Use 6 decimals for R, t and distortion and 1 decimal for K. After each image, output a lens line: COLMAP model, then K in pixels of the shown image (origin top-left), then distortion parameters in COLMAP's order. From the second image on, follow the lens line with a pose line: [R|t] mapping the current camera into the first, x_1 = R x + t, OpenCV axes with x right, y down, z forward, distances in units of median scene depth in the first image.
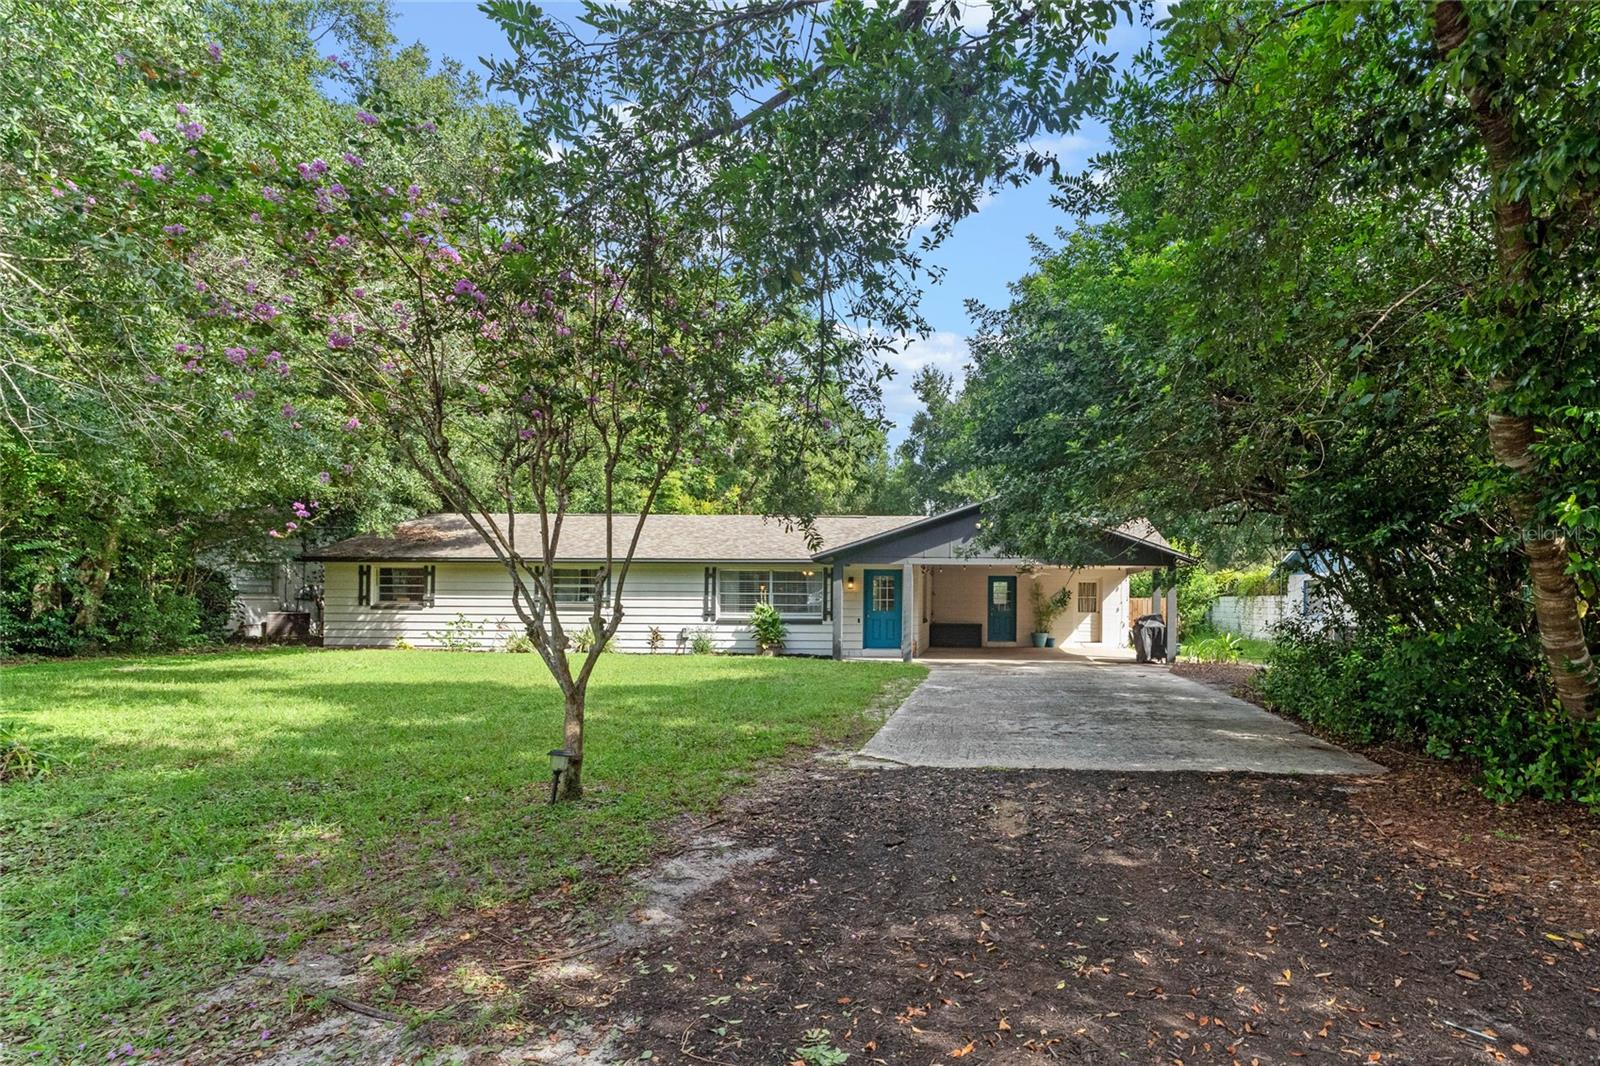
lens RADIAL K [[643.1, 0, 800.1], [0, 643.1, 539.8], [0, 0, 1]] dist [-0.000236, -0.000115]
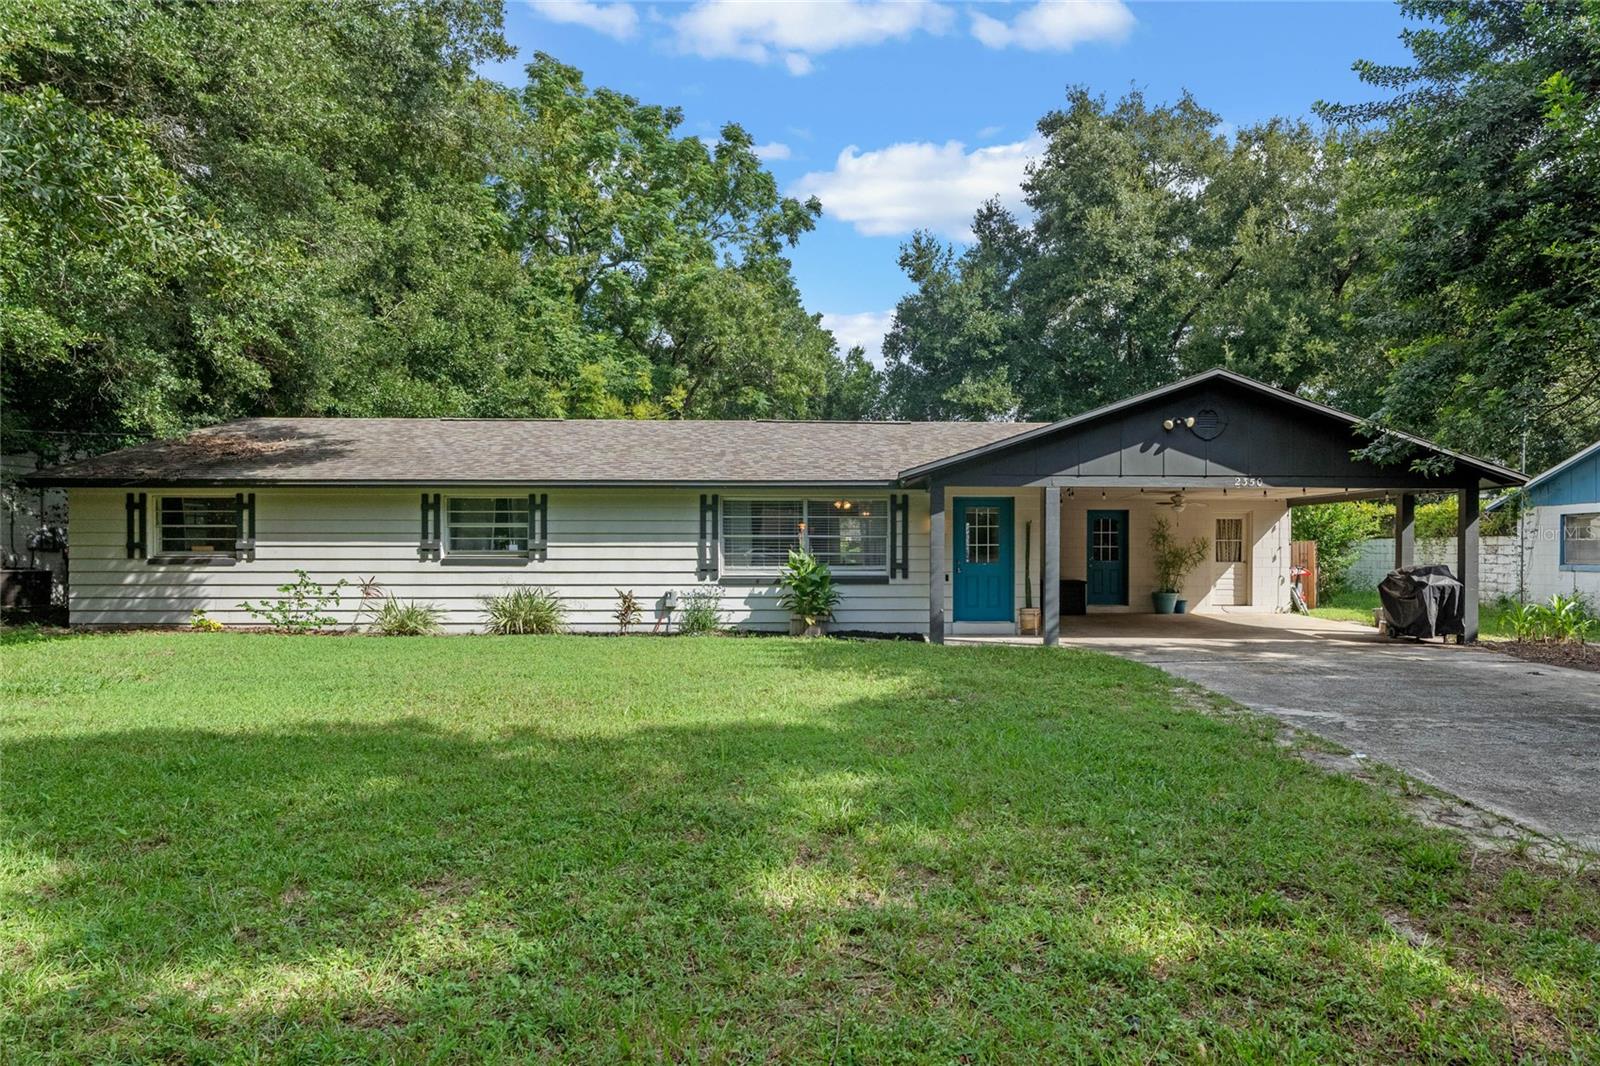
lens RADIAL K [[866.8, 0, 798.0], [0, 866.8, 498.5], [0, 0, 1]] dist [-0.000191, -0.000440]
pose [[0.998513, -0.002152, 0.054479, -0.099017], [0.000115, 0.999301, 0.037370, 0.014995], [-0.054521, -0.037308, 0.997815, 0.152215]]
